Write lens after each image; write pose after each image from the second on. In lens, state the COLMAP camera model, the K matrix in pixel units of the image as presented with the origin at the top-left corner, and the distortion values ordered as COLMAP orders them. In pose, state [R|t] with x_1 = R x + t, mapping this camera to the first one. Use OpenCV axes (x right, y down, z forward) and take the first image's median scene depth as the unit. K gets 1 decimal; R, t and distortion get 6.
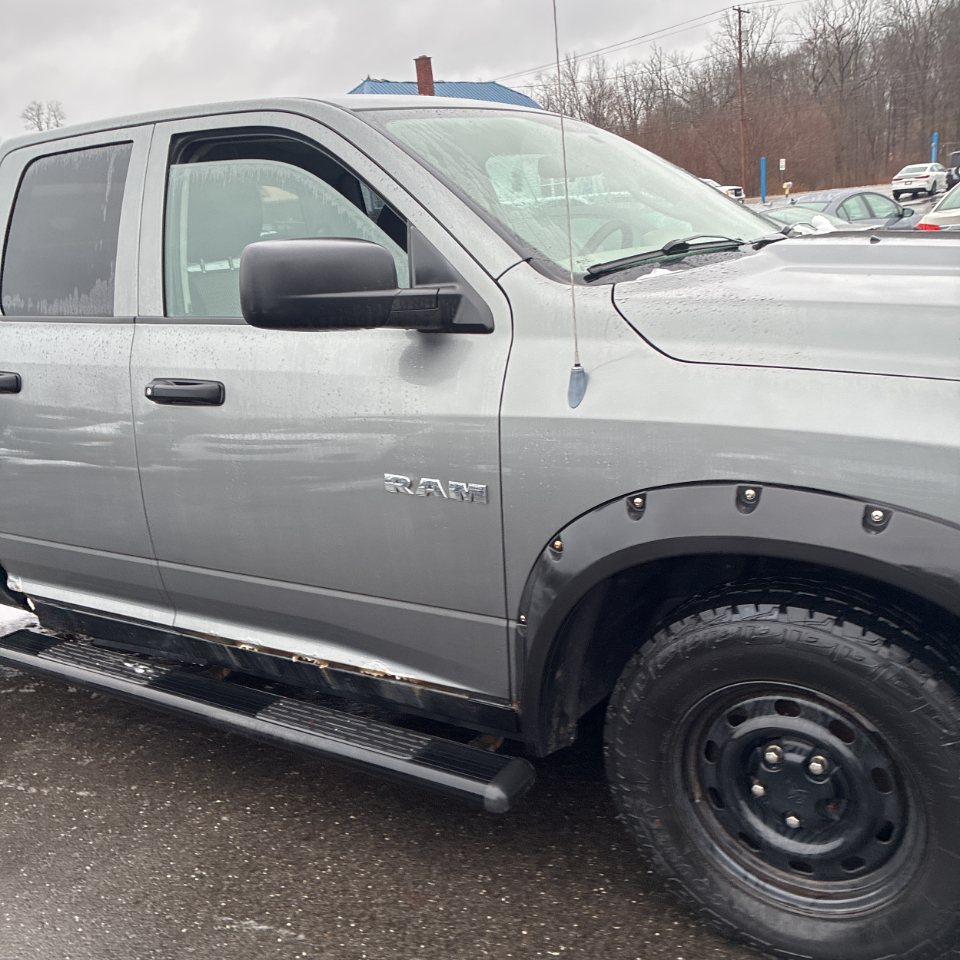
lens RADIAL K [[984.9, 0, 485.1], [0, 984.9, 481.9], [0, 0, 1]] dist [0.044509, -0.011355]
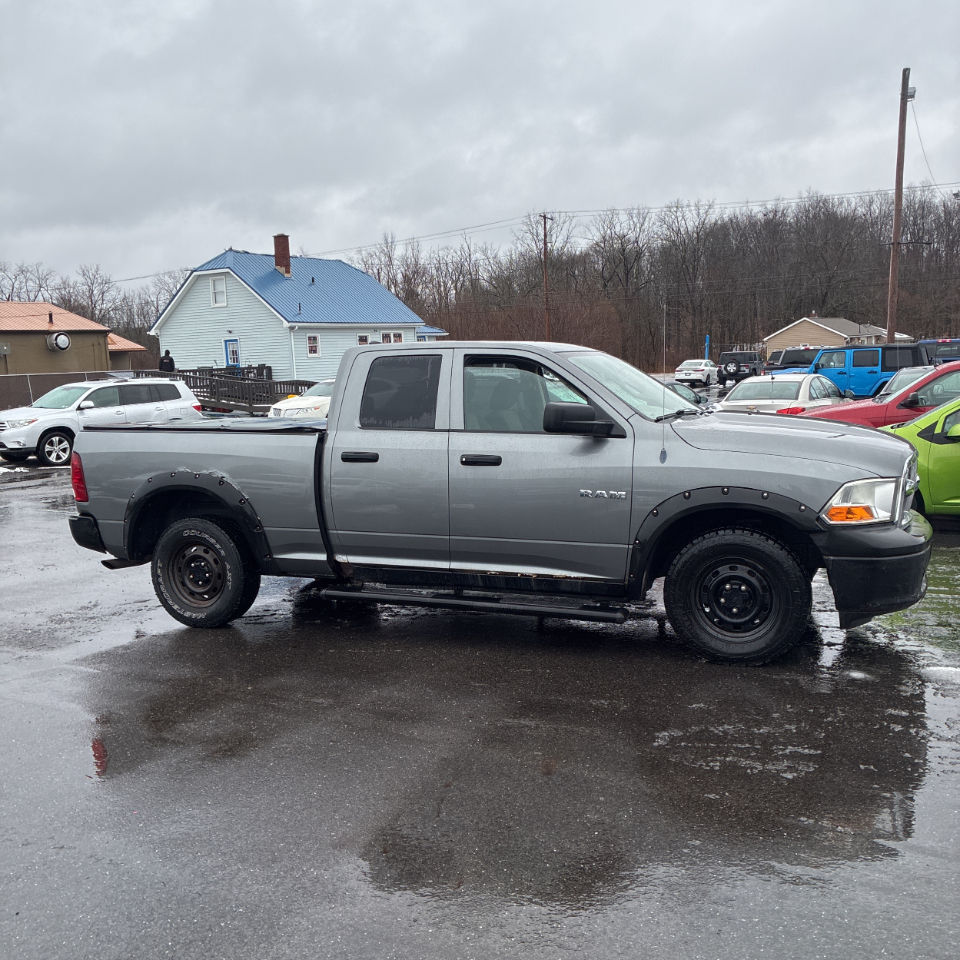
lens RADIAL K [[1014.9, 0, 472.9], [0, 1014.9, 521.7], [0, 0, 1]] dist [0.056527, -0.037500]
pose [[0.978867, 0.035979, 0.201308, -0.748190], [-0.010944, 0.992207, -0.124119, 0.334471], [-0.204205, 0.119293, 0.971632, -1.260255]]
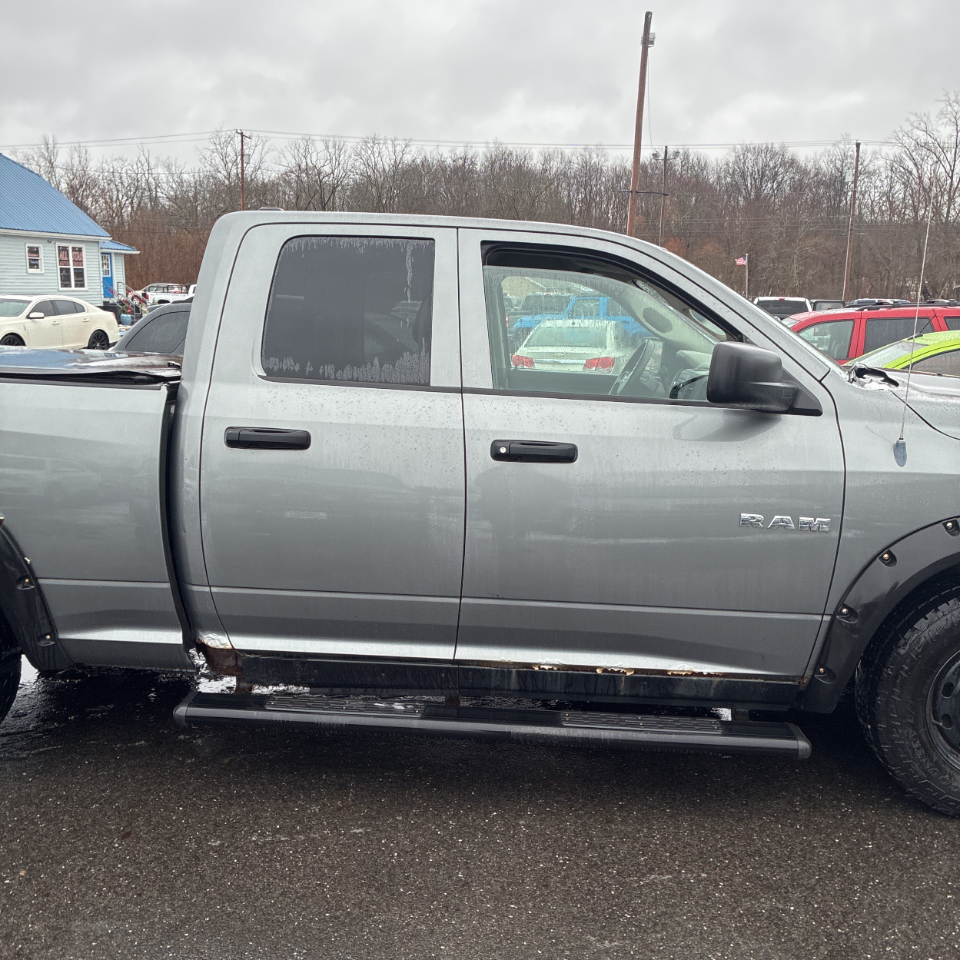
lens RADIAL K [[984.9, 0, 485.1], [0, 984.9, 481.9], [0, 0, 1]] dist [0.044509, -0.011355]
pose [[0.855738, 0.022817, 0.516907, -0.903960], [0.030628, 0.995042, -0.094627, 0.054076], [-0.516503, 0.096807, 0.850796, 0.008033]]
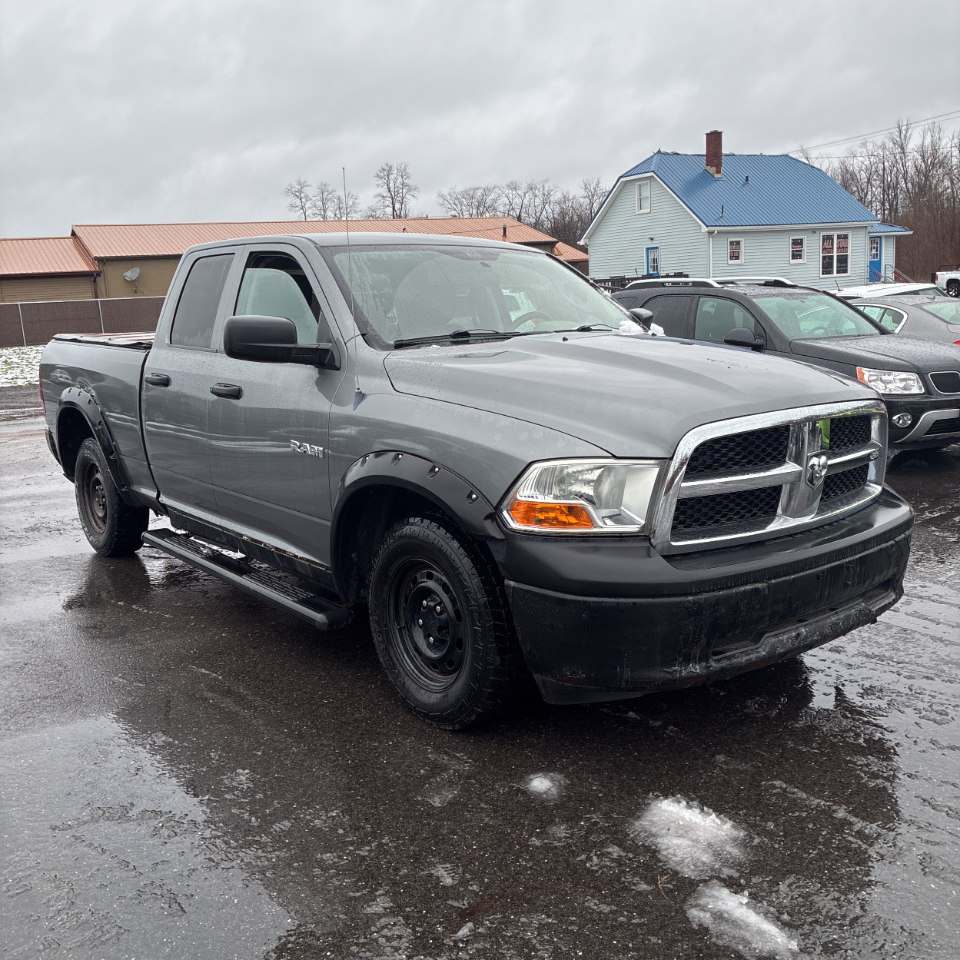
lens RADIAL K [[1002.4, 0, 480.0], [0, 1002.4, 480.0], [0, 0, 1]] dist [0.047235, 0.003163]
pose [[0.947254, 0.119858, -0.297227, 0.669099], [-0.136828, 0.989908, -0.036883, 0.072275], [0.289807, 0.075607, 0.954094, -0.592062]]
